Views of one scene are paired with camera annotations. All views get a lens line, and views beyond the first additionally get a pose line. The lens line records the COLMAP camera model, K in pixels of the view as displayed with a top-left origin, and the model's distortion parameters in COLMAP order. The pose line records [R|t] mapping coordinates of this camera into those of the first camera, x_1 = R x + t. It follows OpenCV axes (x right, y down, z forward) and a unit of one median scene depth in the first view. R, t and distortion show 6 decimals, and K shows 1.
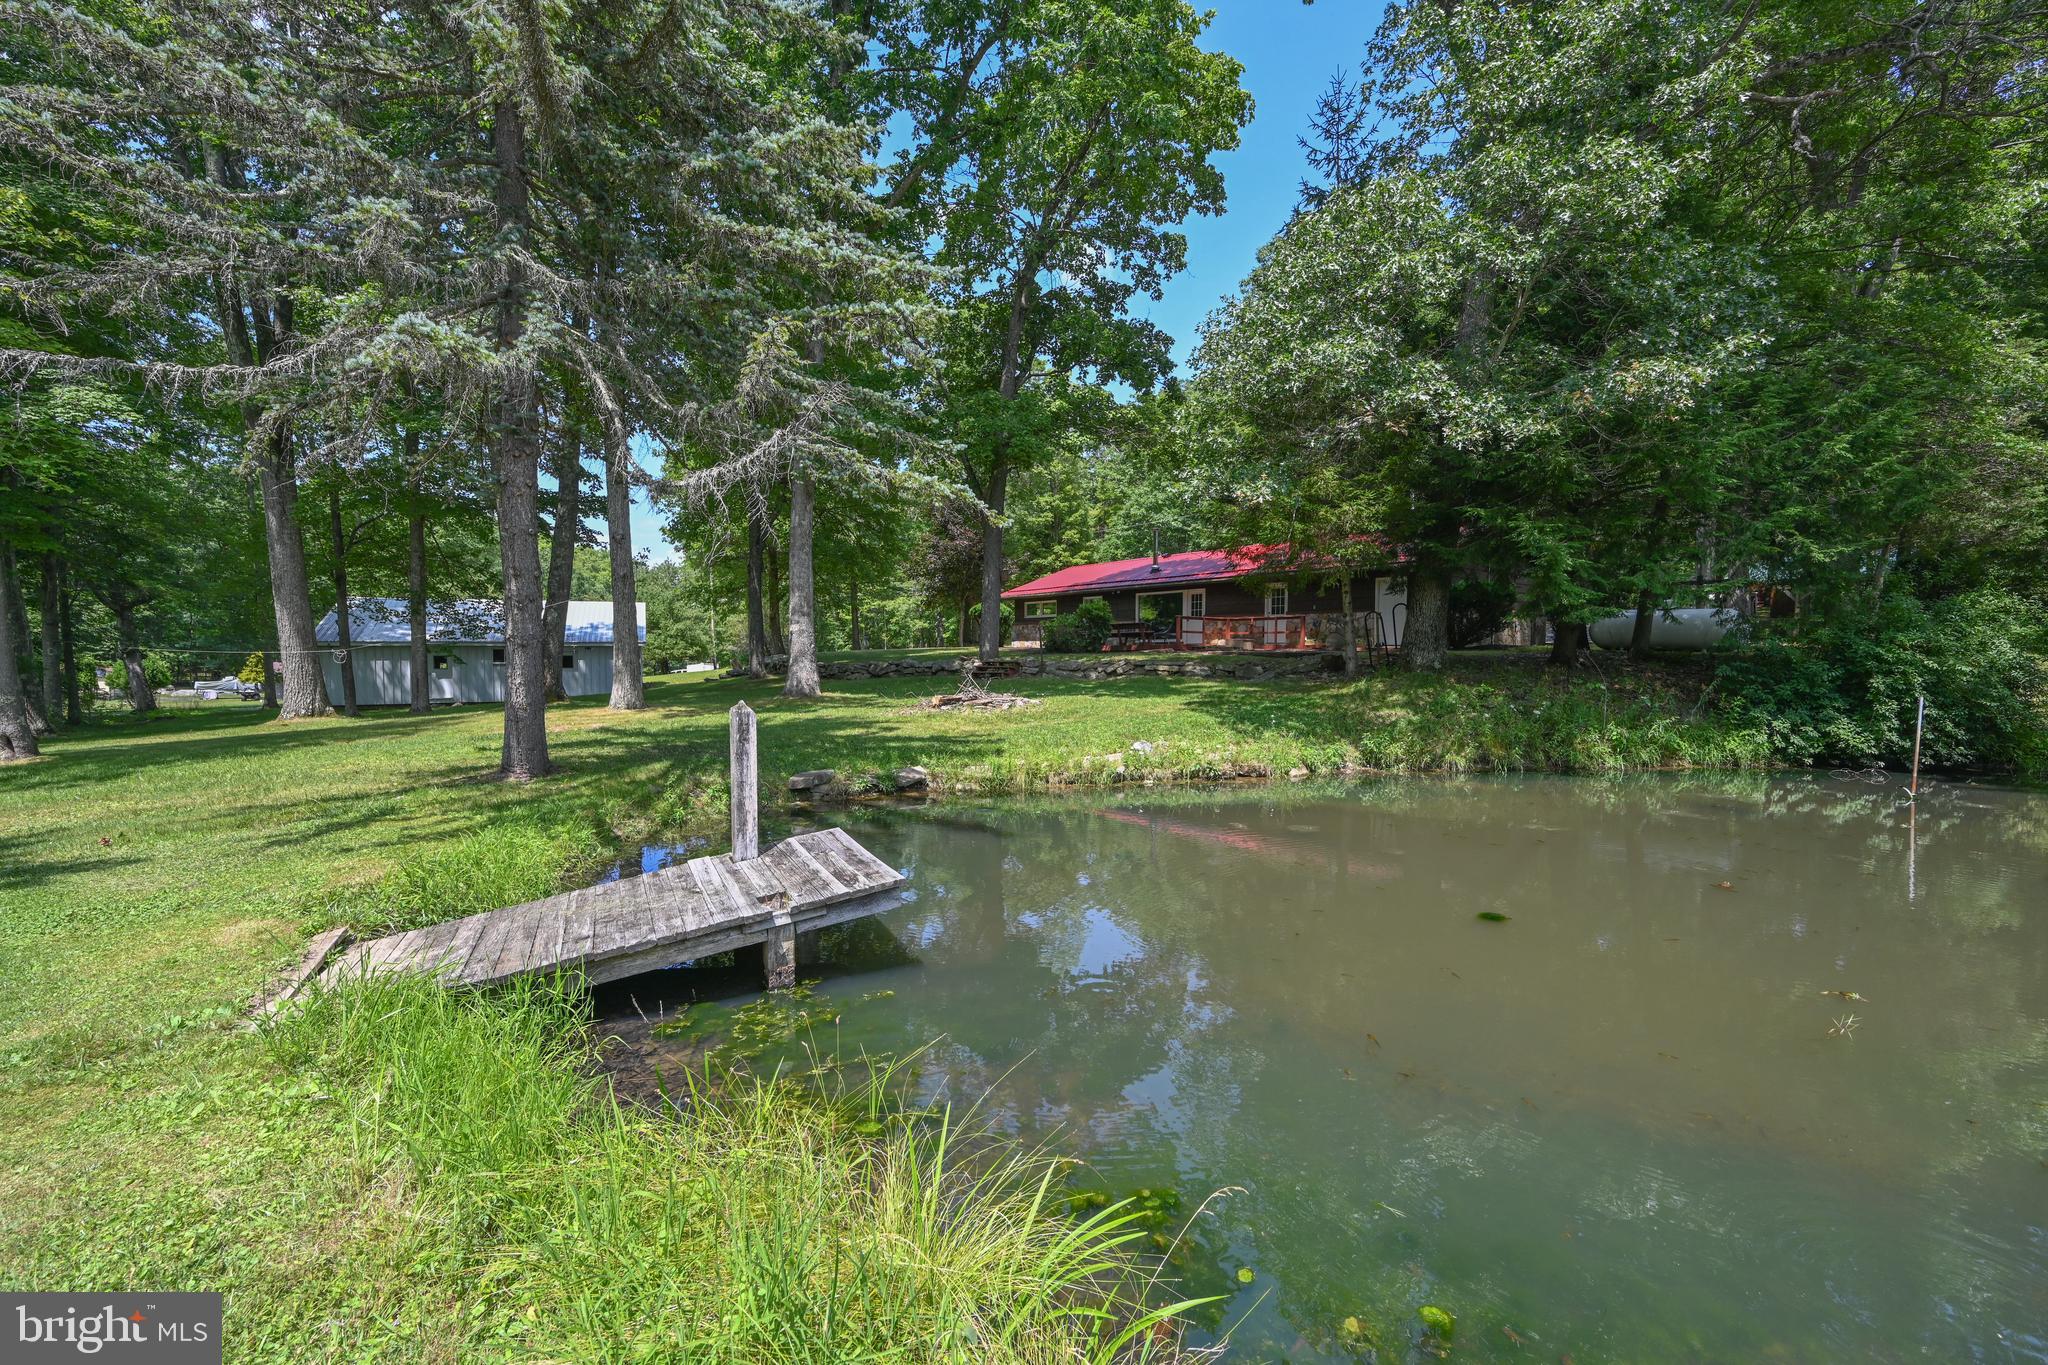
lens RADIAL K [[812.2, 0, 1013.8], [0, 812.2, 687.4], [0, 0, 1]] dist [-0.001052, -0.000364]
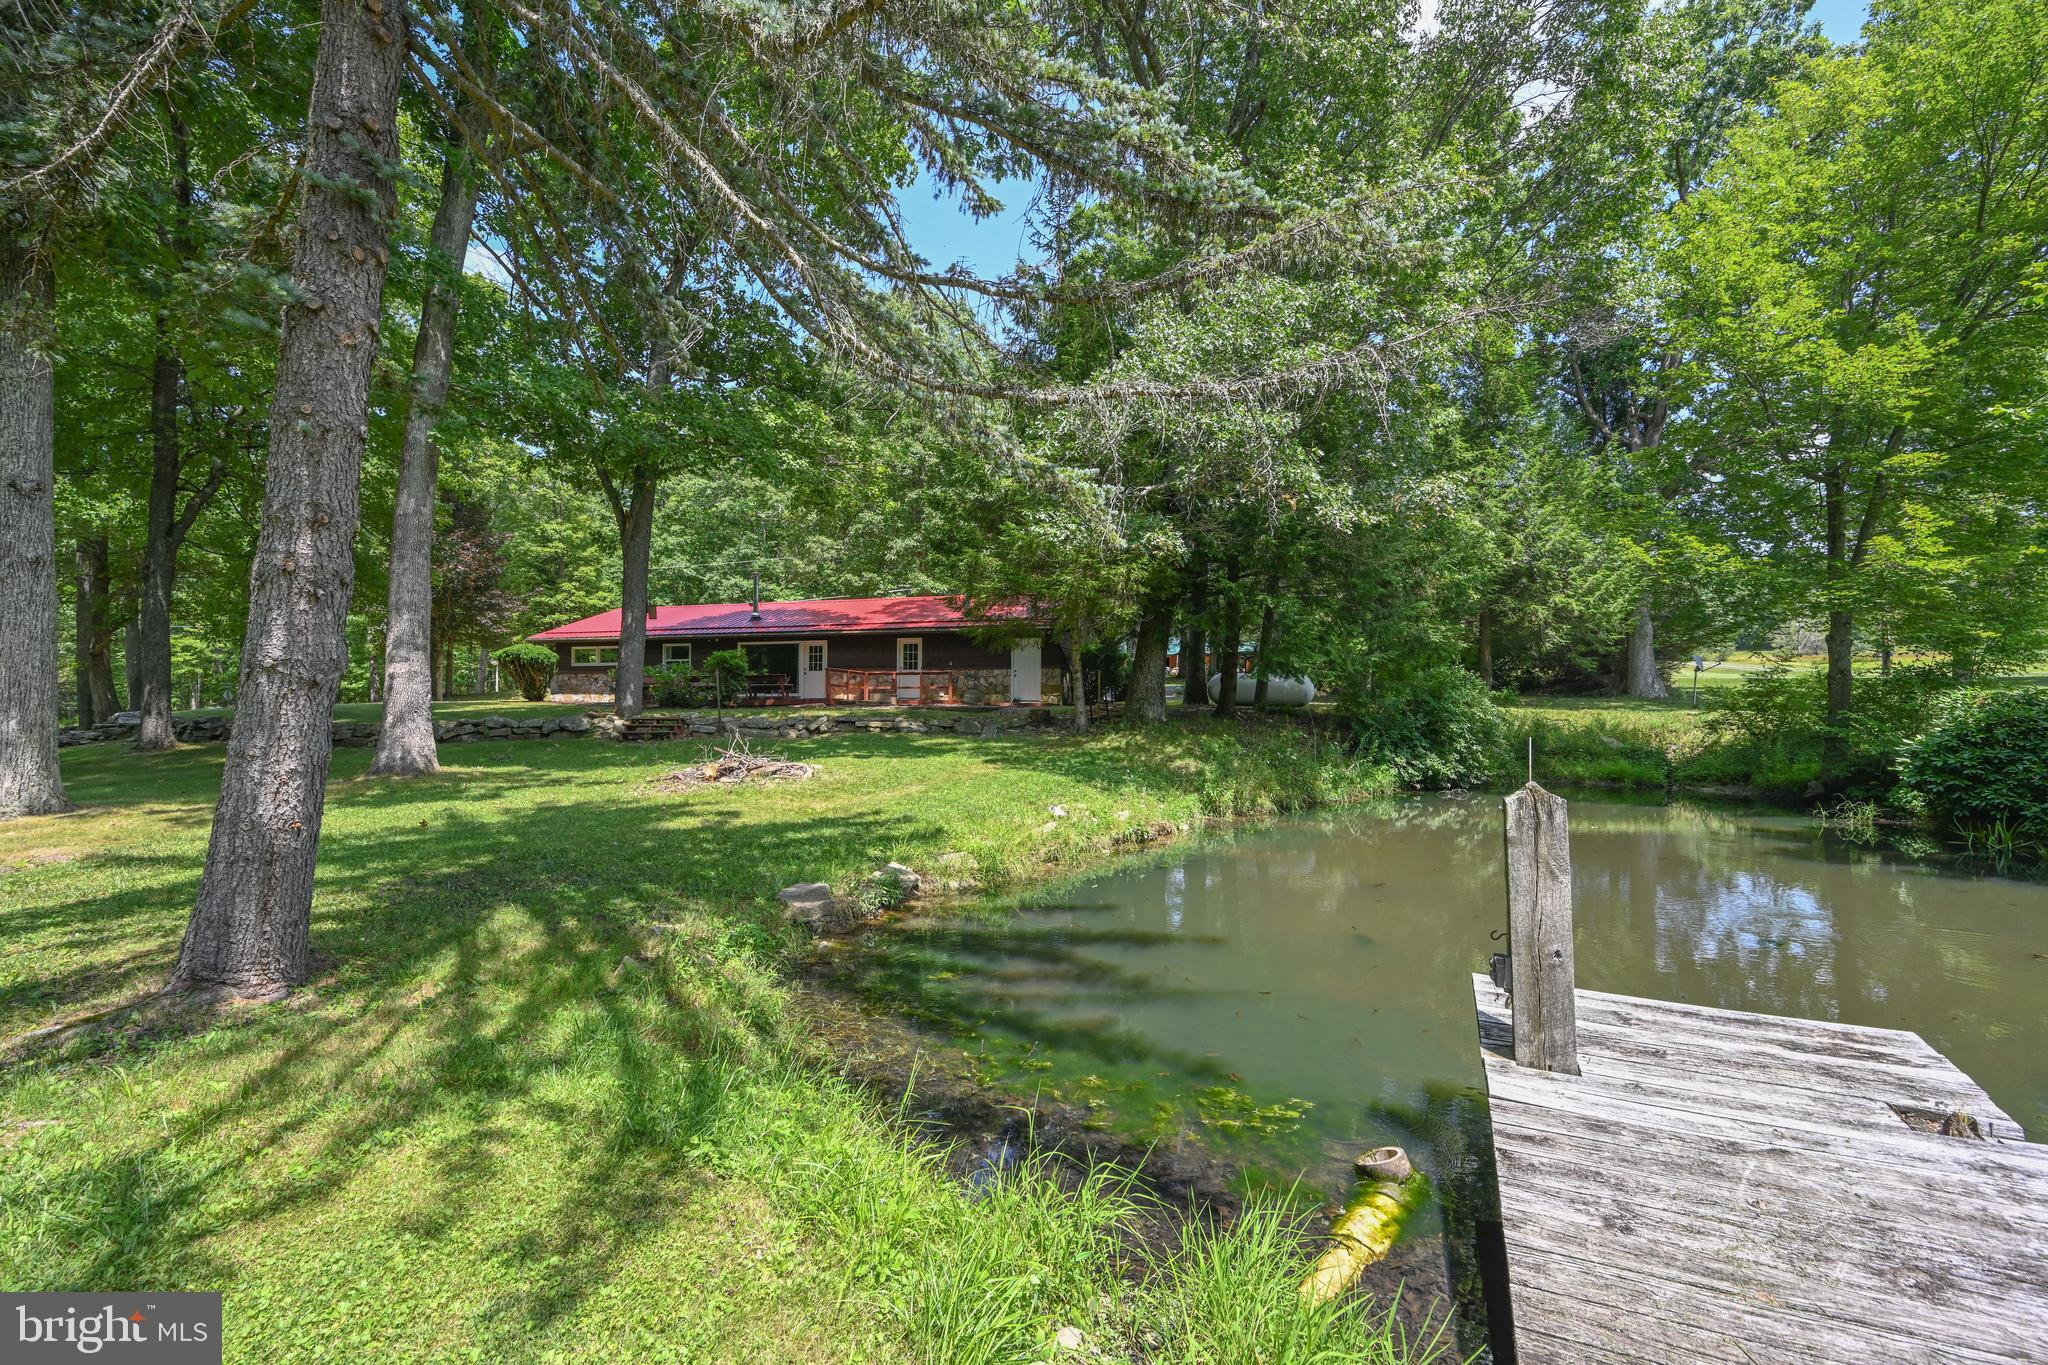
lens RADIAL K [[812.2, 0, 1024.6], [0, 812.2, 682.6], [0, 0, 1]] dist [-0.001052, -0.000364]
pose [[0.809335, 0.018439, 0.587058, -0.209700], [0.025702, 0.997438, -0.066762, -0.005113], [-0.586784, 0.069121, 0.806788, 0.161138]]
